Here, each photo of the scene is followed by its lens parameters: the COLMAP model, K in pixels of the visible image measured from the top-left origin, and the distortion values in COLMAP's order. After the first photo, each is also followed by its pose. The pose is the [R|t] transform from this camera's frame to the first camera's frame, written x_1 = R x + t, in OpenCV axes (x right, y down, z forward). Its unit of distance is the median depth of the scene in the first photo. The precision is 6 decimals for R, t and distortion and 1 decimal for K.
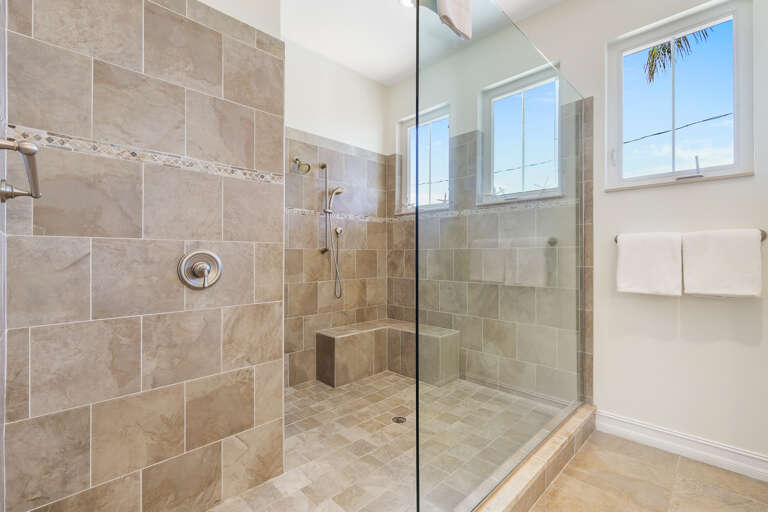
lens RADIAL K [[347.4, 0, 383.7], [0, 347.4, 253.8], [0, 0, 1]] dist [0.003234, 0.000151]
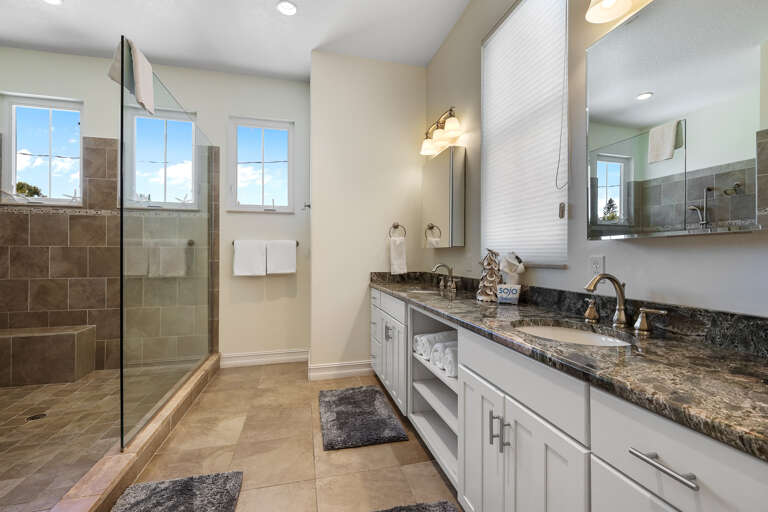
lens RADIAL K [[347.4, 0, 385.8], [0, 347.4, 253.7], [0, 0, 1]] dist [0.003234, 0.000151]
pose [[0.524101, 0.002762, 0.851652, -0.285209], [-0.005062, 0.999987, -0.000128, 0.003652], [-0.851641, -0.004244, 0.524108, -0.381013]]
